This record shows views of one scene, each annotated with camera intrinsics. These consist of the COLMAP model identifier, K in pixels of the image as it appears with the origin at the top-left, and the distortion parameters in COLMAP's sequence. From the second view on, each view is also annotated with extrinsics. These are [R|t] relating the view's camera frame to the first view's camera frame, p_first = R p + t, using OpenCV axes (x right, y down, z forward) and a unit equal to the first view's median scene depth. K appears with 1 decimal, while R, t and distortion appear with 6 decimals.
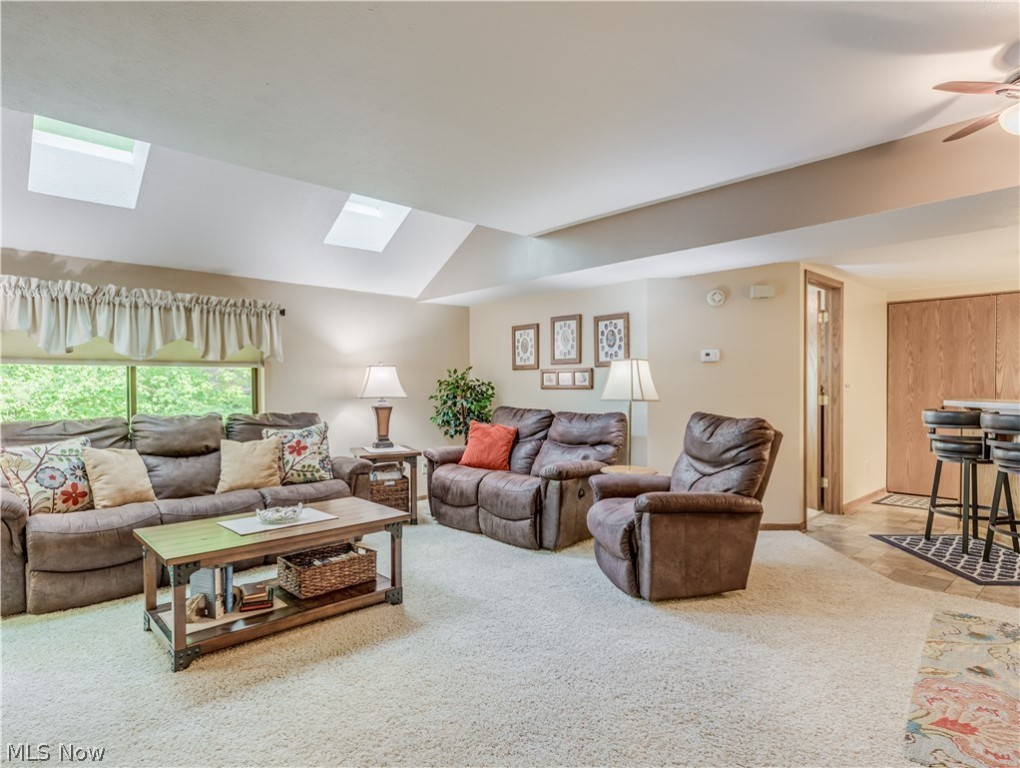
lens RADIAL K [[571.9, 0, 511.5], [0, 571.9, 391.8], [0, 0, 1]] dist [-0.000961, 0.000179]
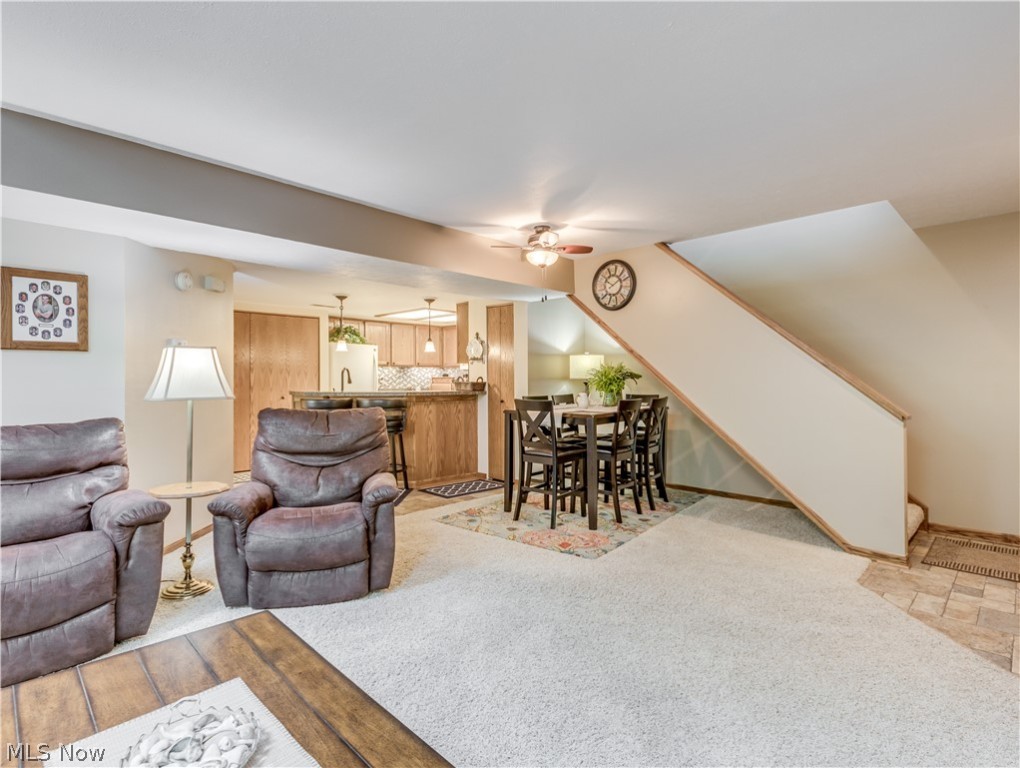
lens RADIAL K [[518.5, 0, 509.4], [0, 518.5, 380.1], [0, 0, 1]] dist [-0.000897, 0.001412]
pose [[-0.029228, 0.004282, 0.999564, -0.434674], [0.010304, 0.999939, -0.003982, -0.002880], [-0.999520, 0.010183, -0.029270, 0.494963]]
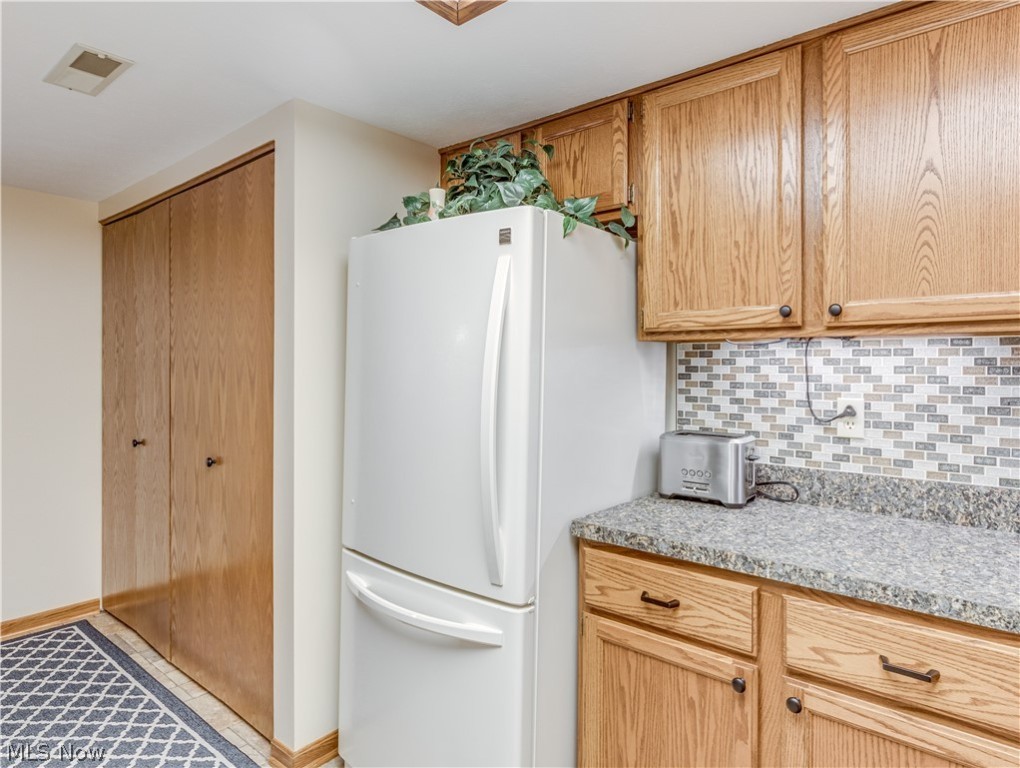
lens RADIAL K [[579.6, 0, 511.7], [0, 579.6, 376.9], [0, 0, 1]] dist [0.003945, -0.000093]
pose [[0.989480, 0.008348, 0.144427, 1.193256], [-0.008290, 0.999965, -0.001004, -0.038882], [-0.144431, -0.000204, 0.989515, 0.584954]]
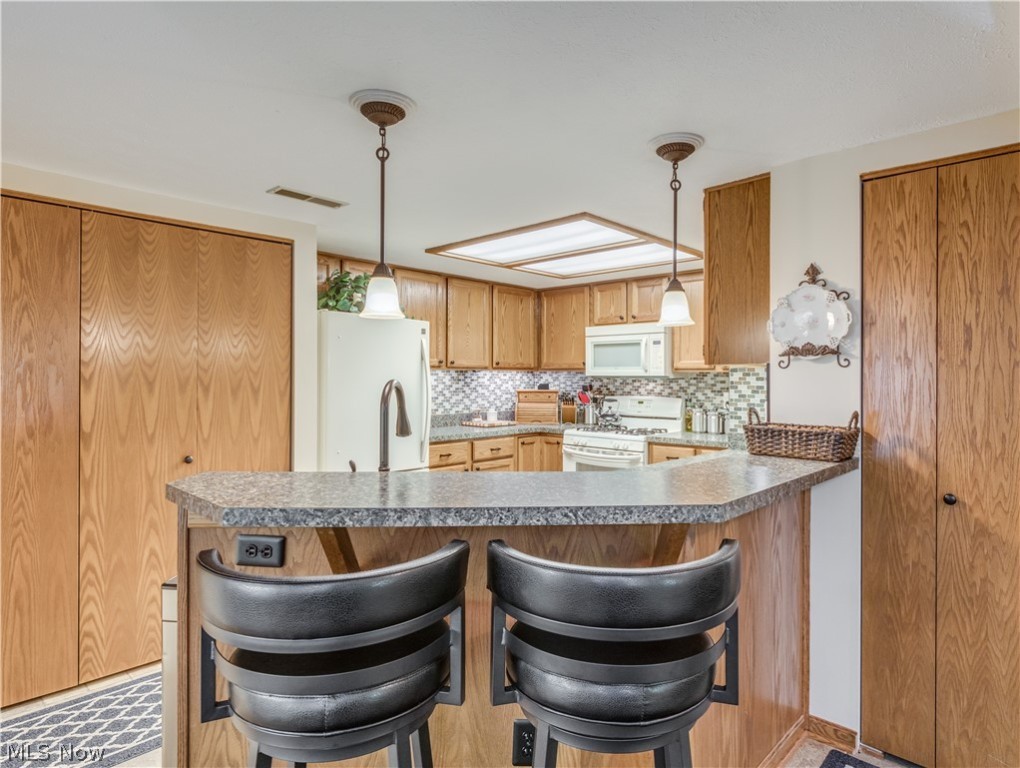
lens RADIAL K [[571.9, 0, 518.9], [0, 571.9, 378.5], [0, 0, 1]] dist [-0.000961, 0.000179]
pose [[-0.060583, 0.007555, 0.998135, 0.447071], [0.008100, 0.999942, -0.007077, -0.039573], [-0.998130, 0.007656, -0.060641, 0.793186]]
